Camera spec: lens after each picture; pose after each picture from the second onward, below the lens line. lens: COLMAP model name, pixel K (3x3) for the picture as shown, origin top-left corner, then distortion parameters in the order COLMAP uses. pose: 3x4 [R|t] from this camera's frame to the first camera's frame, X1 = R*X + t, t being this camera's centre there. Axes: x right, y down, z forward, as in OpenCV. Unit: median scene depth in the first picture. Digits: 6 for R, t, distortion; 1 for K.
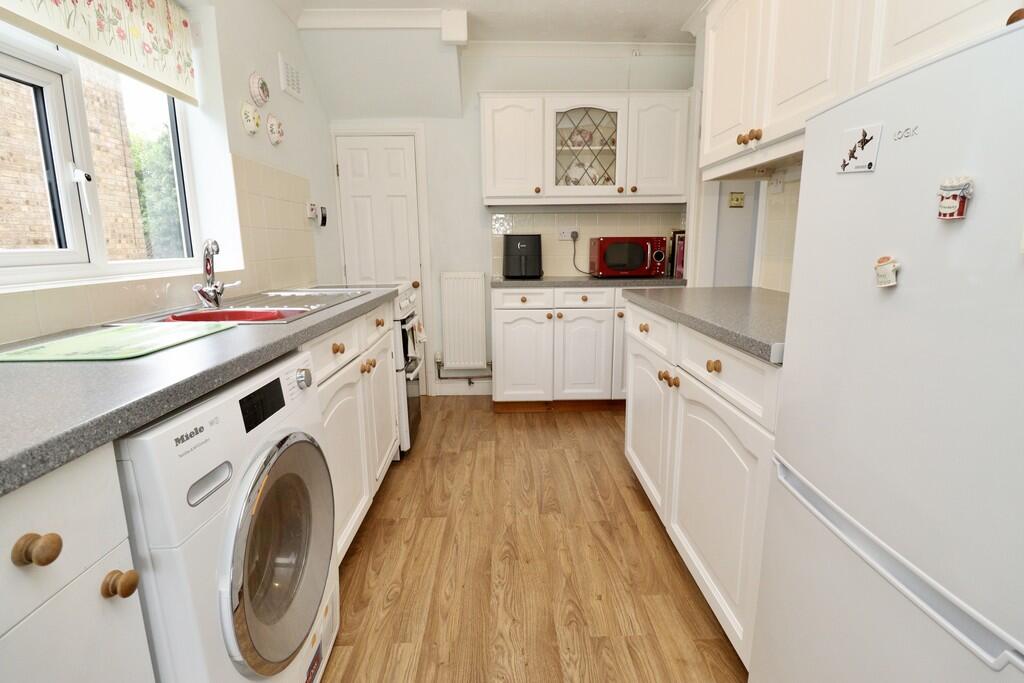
lens RADIAL K [[474.1, 0, 513.1], [0, 474.1, 338.8], [0, 0, 1]] dist [-0.013691, -0.005863]
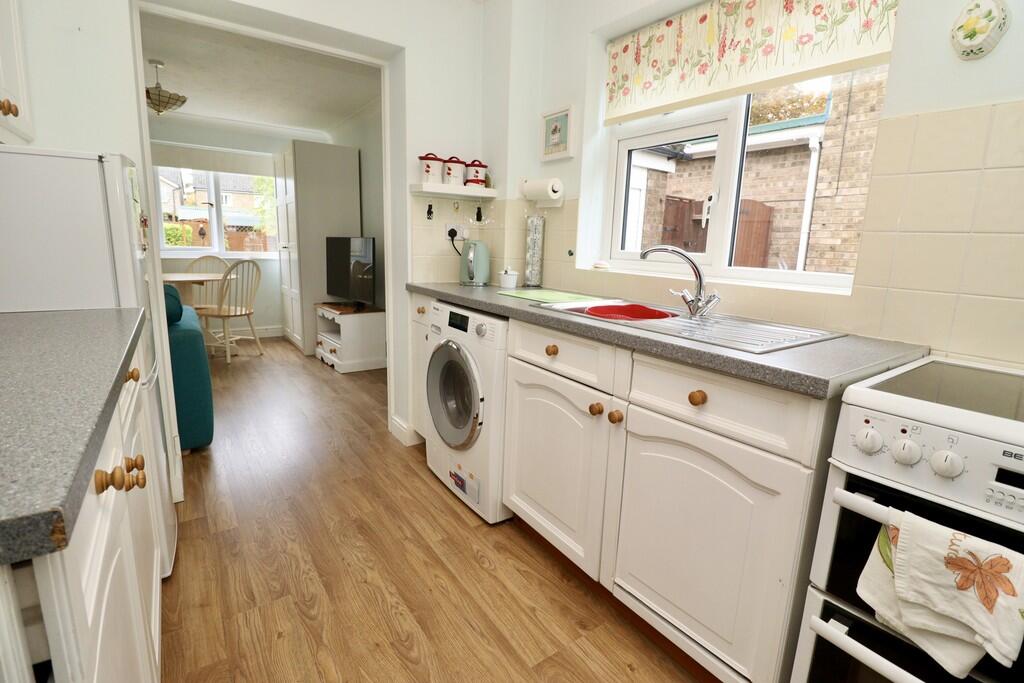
lens RADIAL K [[474.1, 0, 515.6], [0, 474.1, 333.4], [0, 0, 1]] dist [-0.013691, -0.005863]
pose [[-0.830122, 0.085317, -0.551015, 0.254722], [-0.136214, 0.927252, 0.348784, -0.357252], [0.540687, 0.364589, -0.758111, 1.714739]]
